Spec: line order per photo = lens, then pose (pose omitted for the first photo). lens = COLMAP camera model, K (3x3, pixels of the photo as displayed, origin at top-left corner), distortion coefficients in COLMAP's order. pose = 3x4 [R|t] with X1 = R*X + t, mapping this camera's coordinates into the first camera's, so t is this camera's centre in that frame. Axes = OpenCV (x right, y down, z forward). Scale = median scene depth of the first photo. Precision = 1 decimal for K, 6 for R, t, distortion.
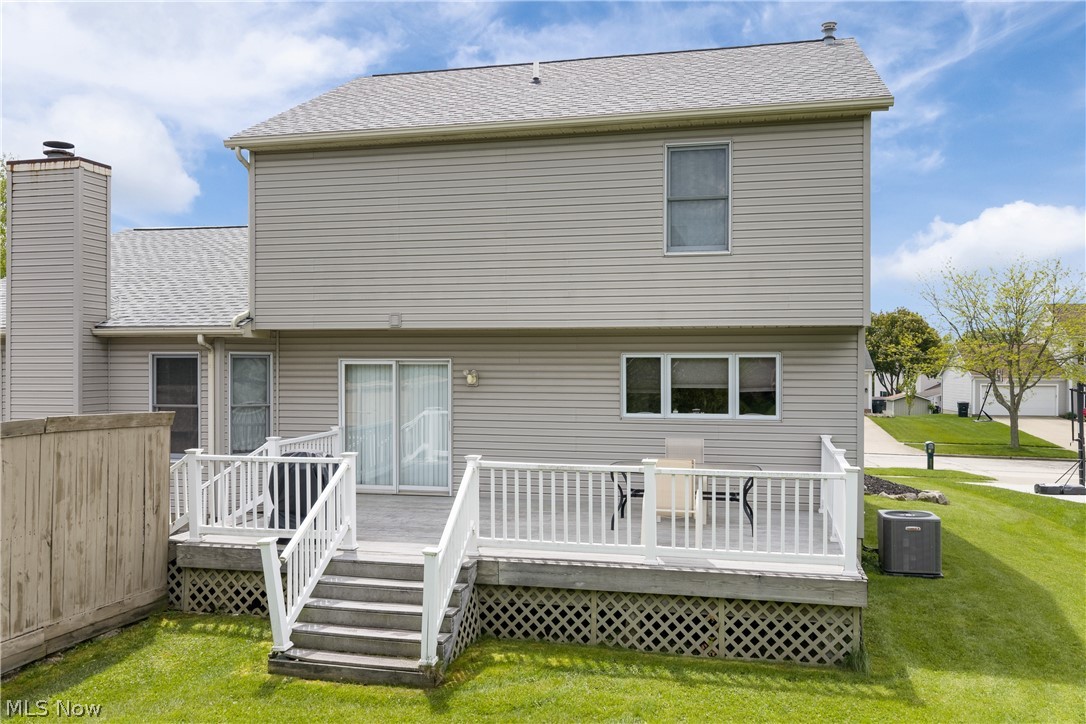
lens RADIAL K [[890.5, 0, 543.0], [0, 890.5, 362.0], [0, 0, 1]] dist [0.001870, -0.000899]
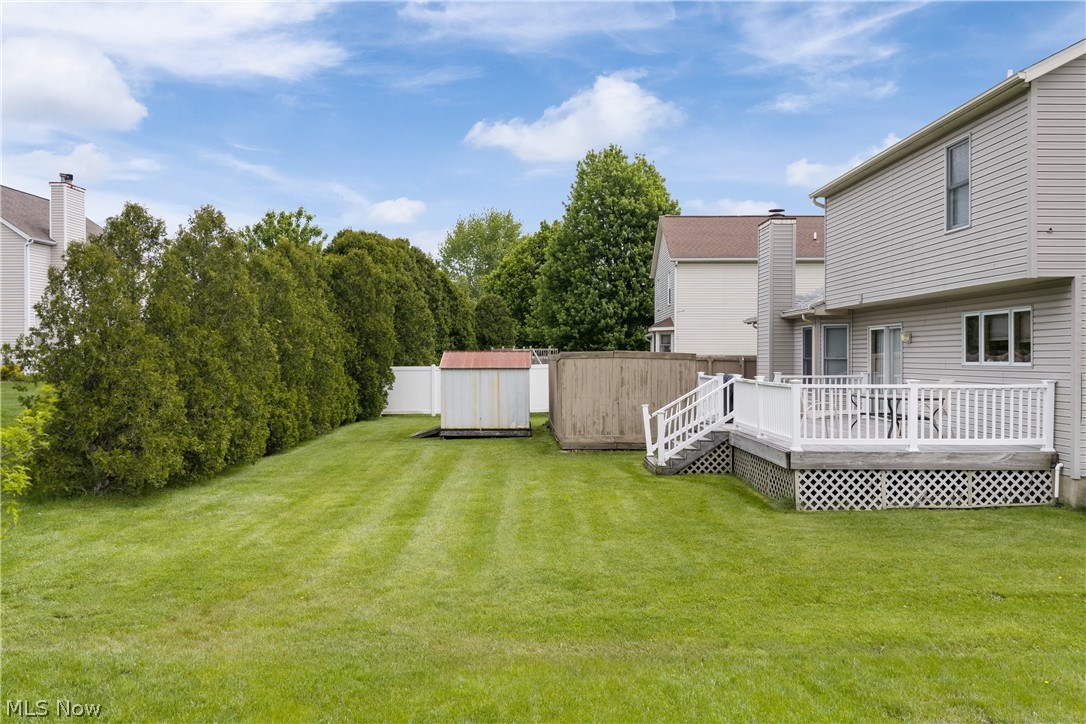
lens RADIAL K [[890.5, 0, 543.0], [0, 890.5, 362.0], [0, 0, 1]] dist [0.001870, -0.000899]
pose [[0.242399, 0.004034, -0.970168, 1.224151], [-0.001471, 0.999992, 0.003790, 0.057232], [0.970176, 0.000508, 0.242403, 0.146917]]
